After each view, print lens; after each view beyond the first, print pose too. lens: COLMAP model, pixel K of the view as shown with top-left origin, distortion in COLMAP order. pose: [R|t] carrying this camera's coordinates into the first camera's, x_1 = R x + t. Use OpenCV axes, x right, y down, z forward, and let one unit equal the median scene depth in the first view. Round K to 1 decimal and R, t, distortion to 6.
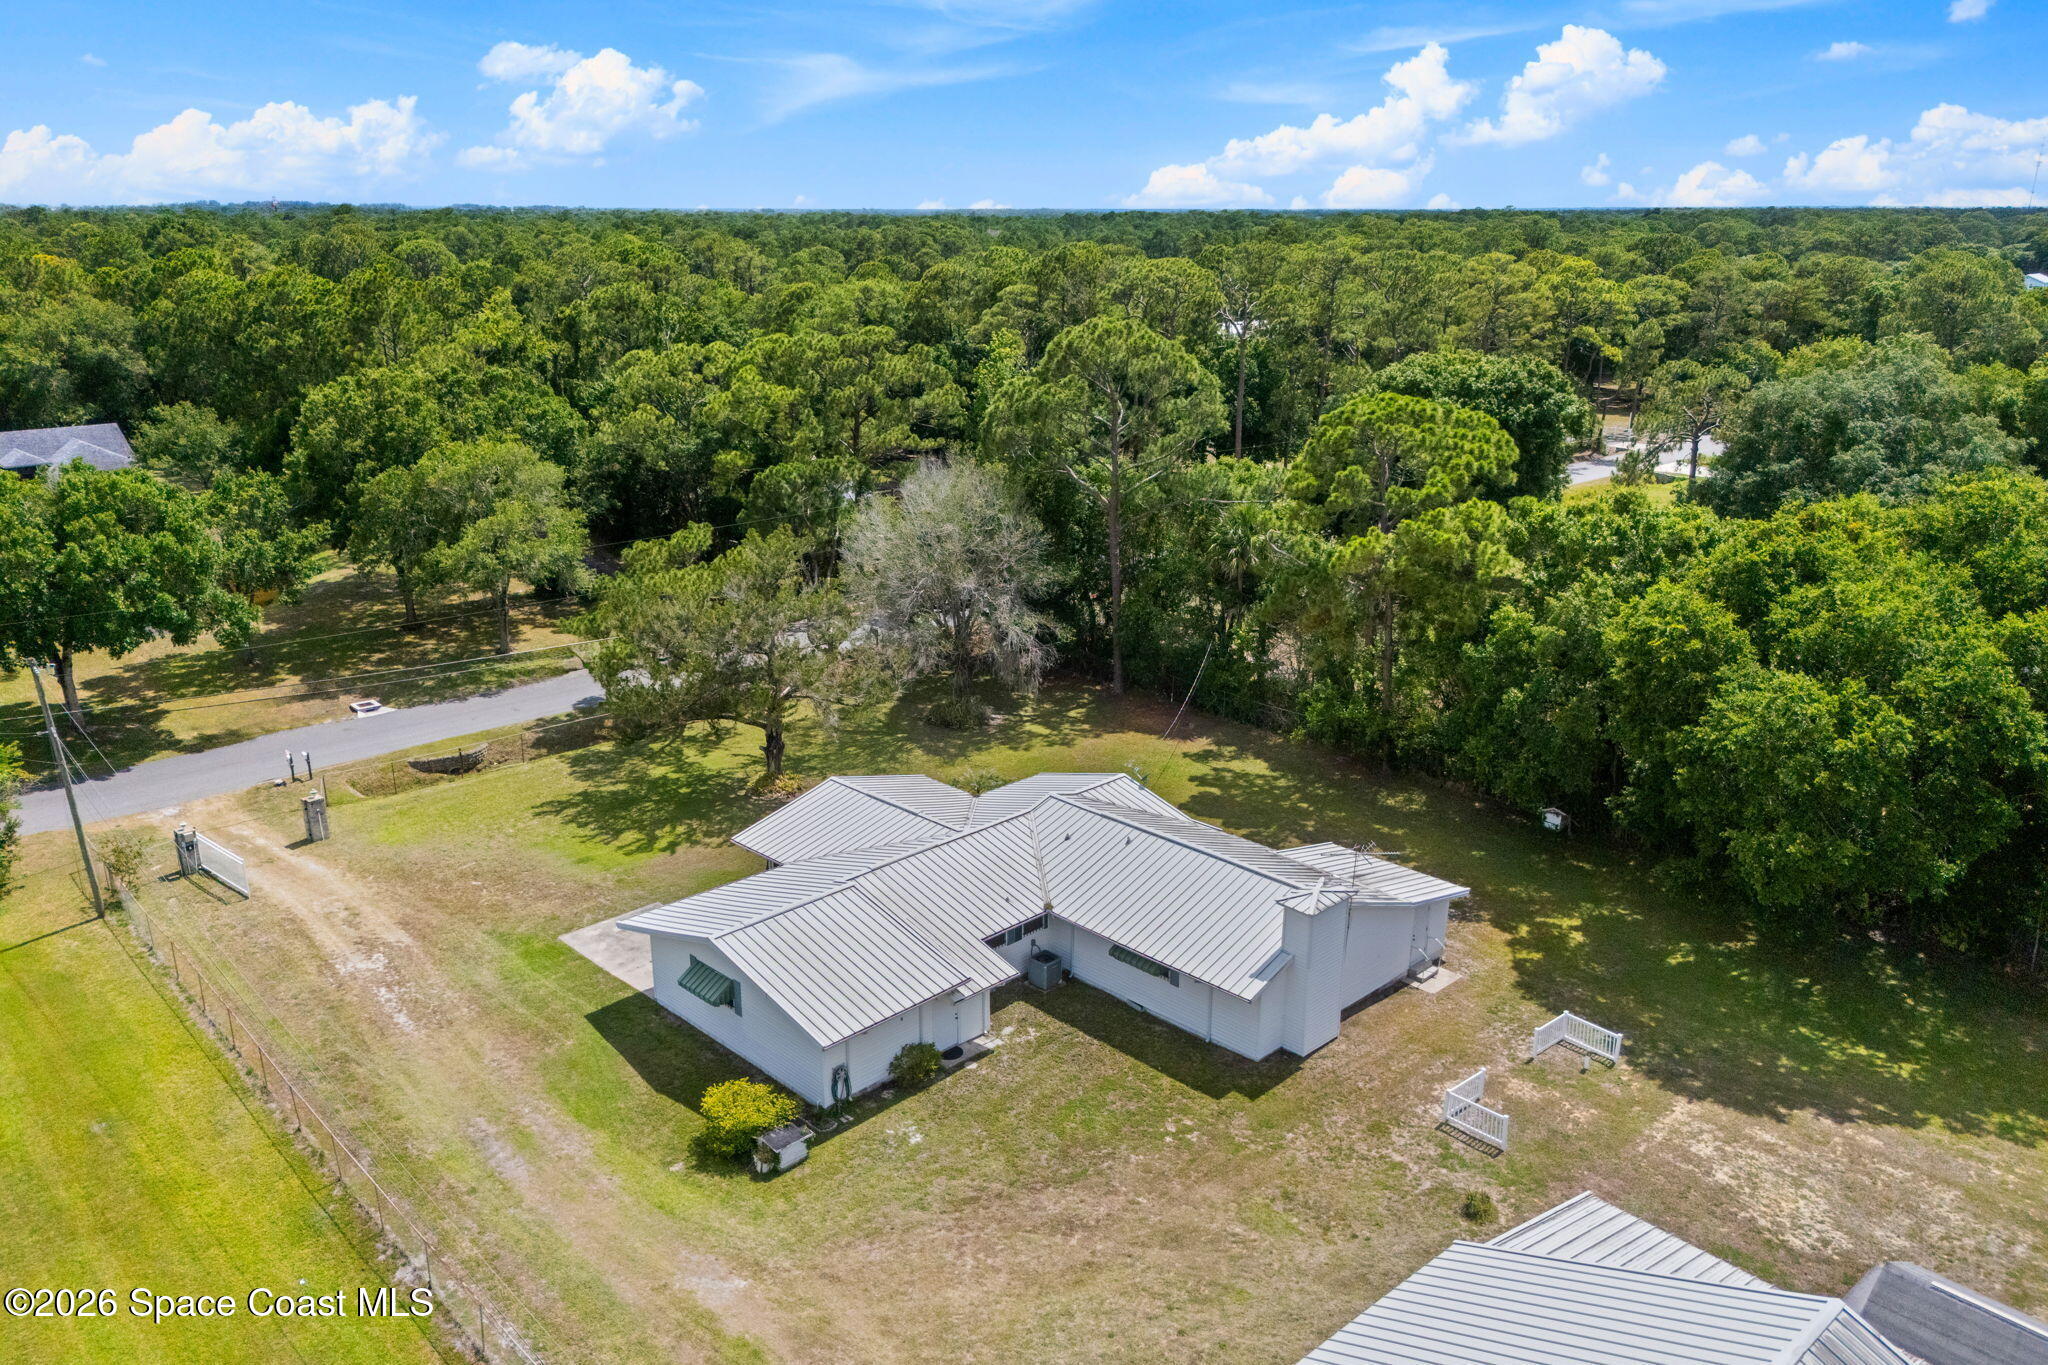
lens RADIAL K [[1493.9, 0, 1024.0], [0, 1493.9, 682.5], [0, 0, 1]] dist [0.038134, -0.003150]
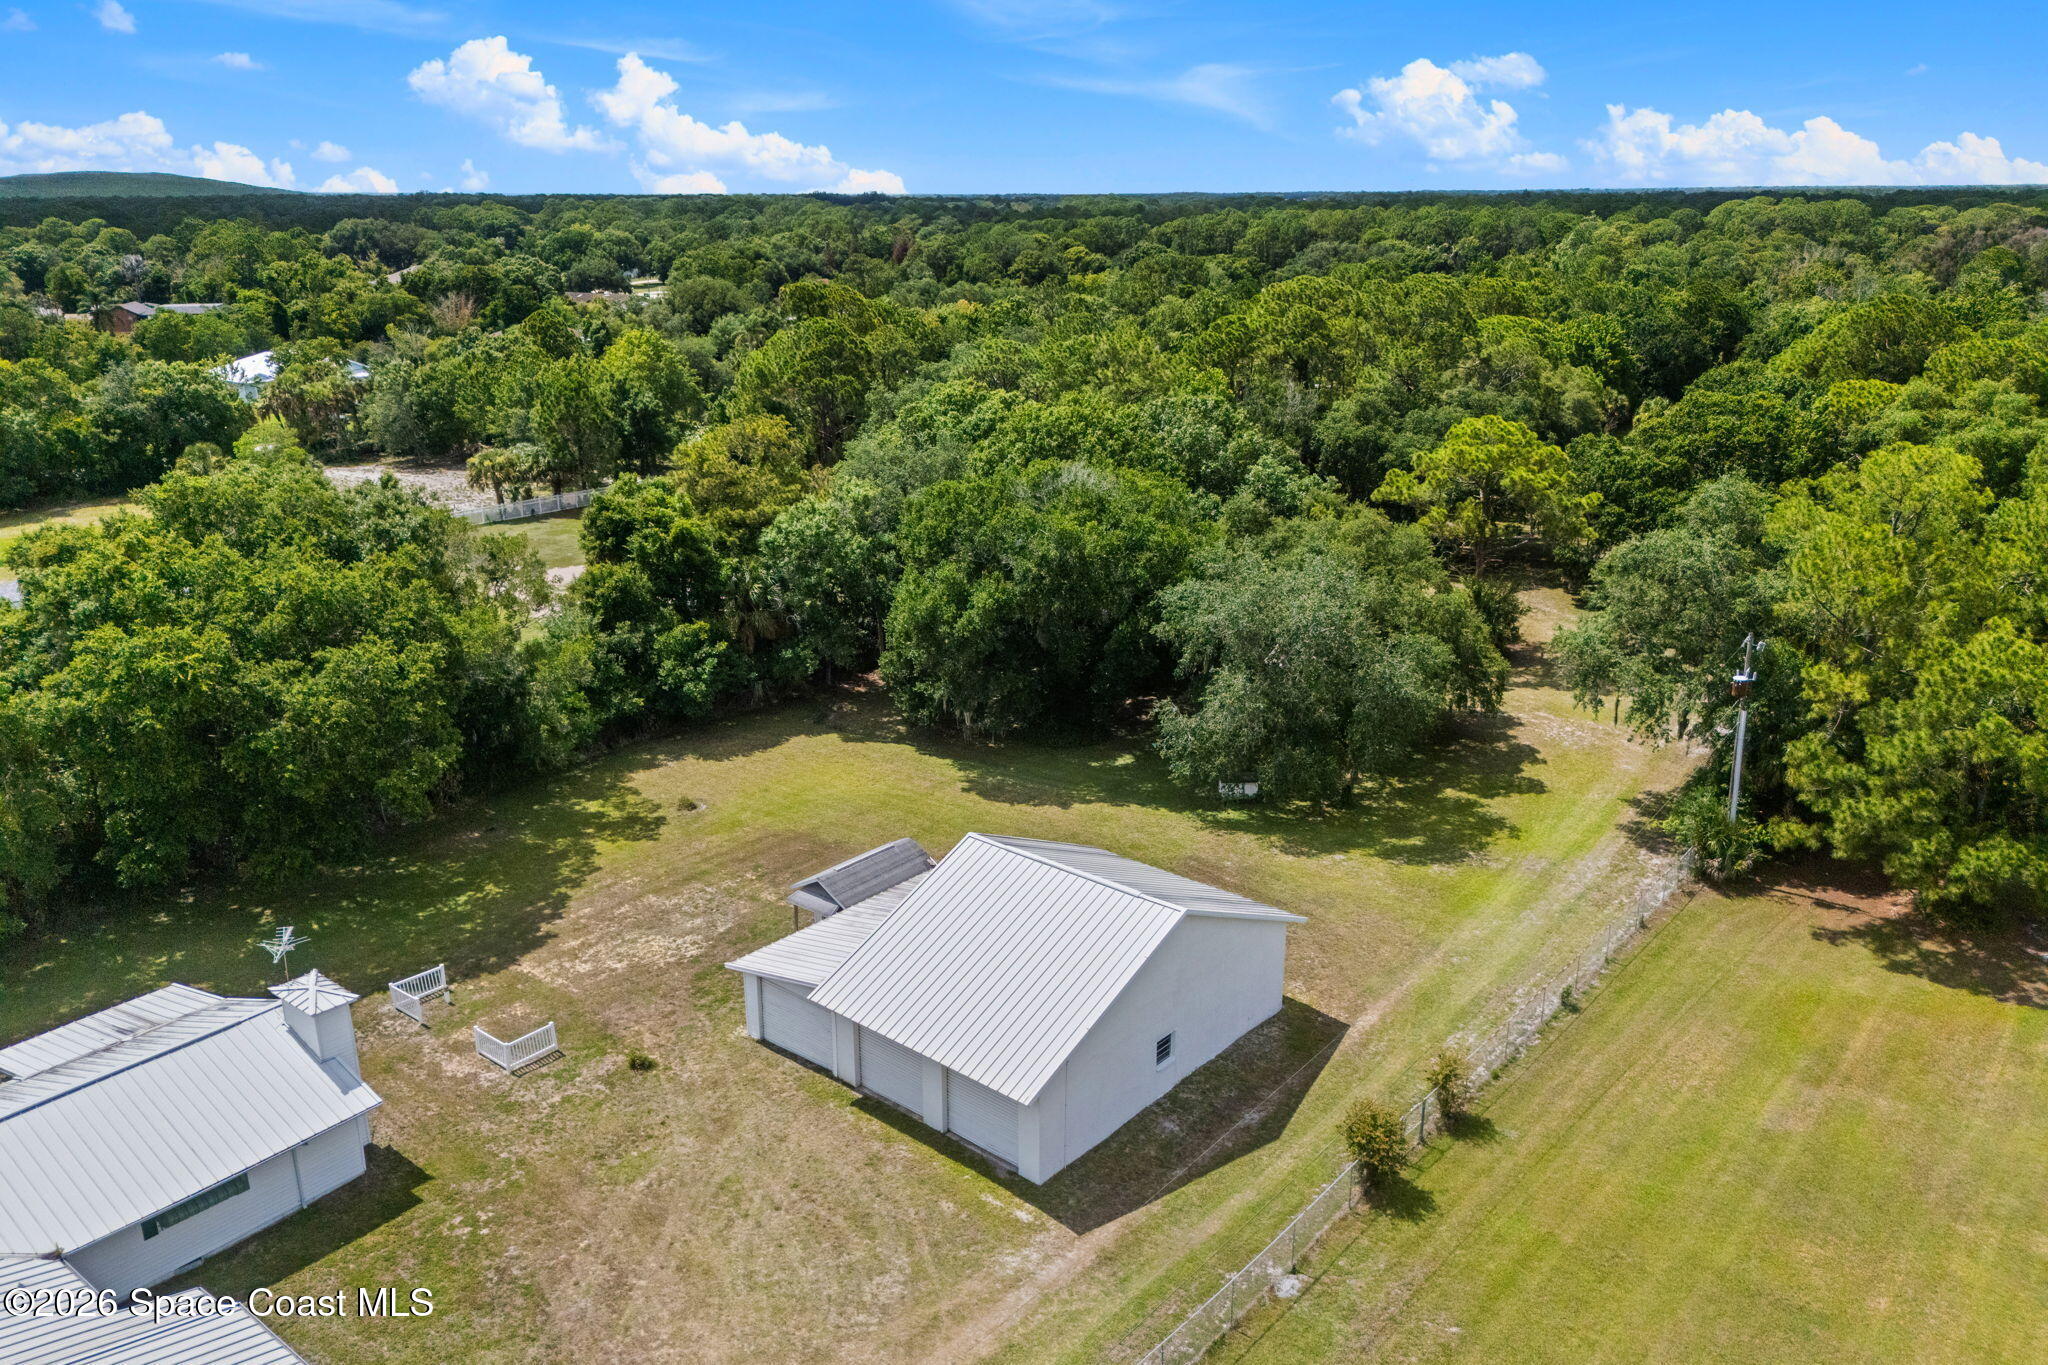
lens RADIAL K [[1493.9, 0, 1024.0], [0, 1493.9, 682.5], [0, 0, 1]] dist [0.038134, -0.003150]
pose [[-0.133611, -0.301909, 0.943928, -0.576833], [0.294503, 0.897345, 0.328696, -0.176189], [-0.946264, 0.321907, -0.030982, 0.439104]]
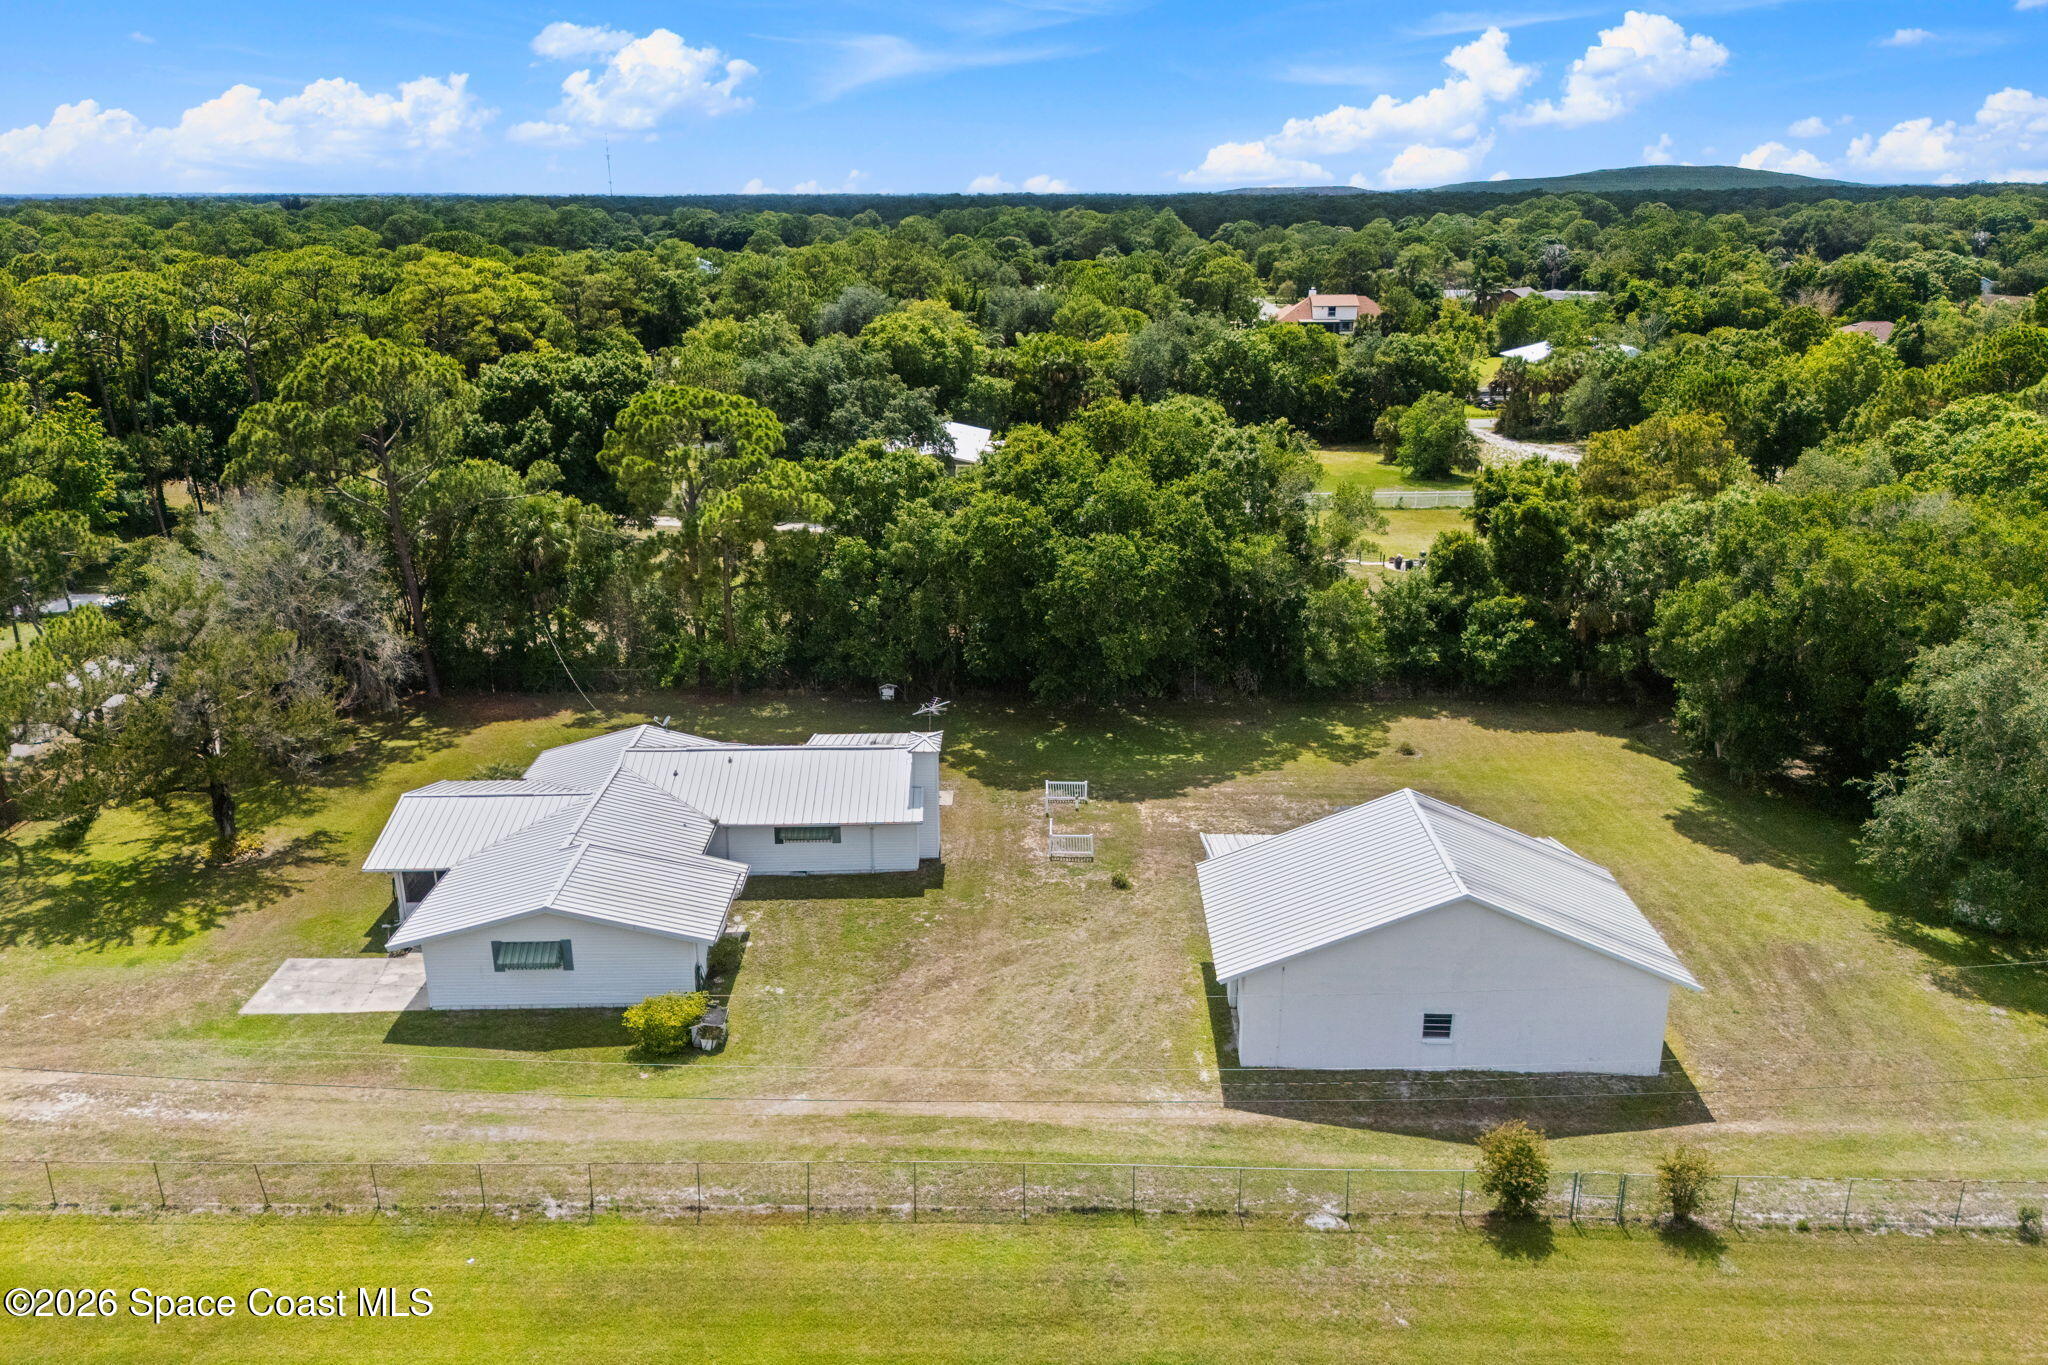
lens RADIAL K [[1565.0, 0, 1024.0], [0, 1565.0, 682.5], [0, 0, 1]] dist [0.004153, 0.001301]
pose [[0.690850, -0.217841, 0.689399, -0.591806], [0.219541, 0.971712, 0.087045, -0.013086], [-0.688860, 0.091216, 0.719133, -0.088620]]
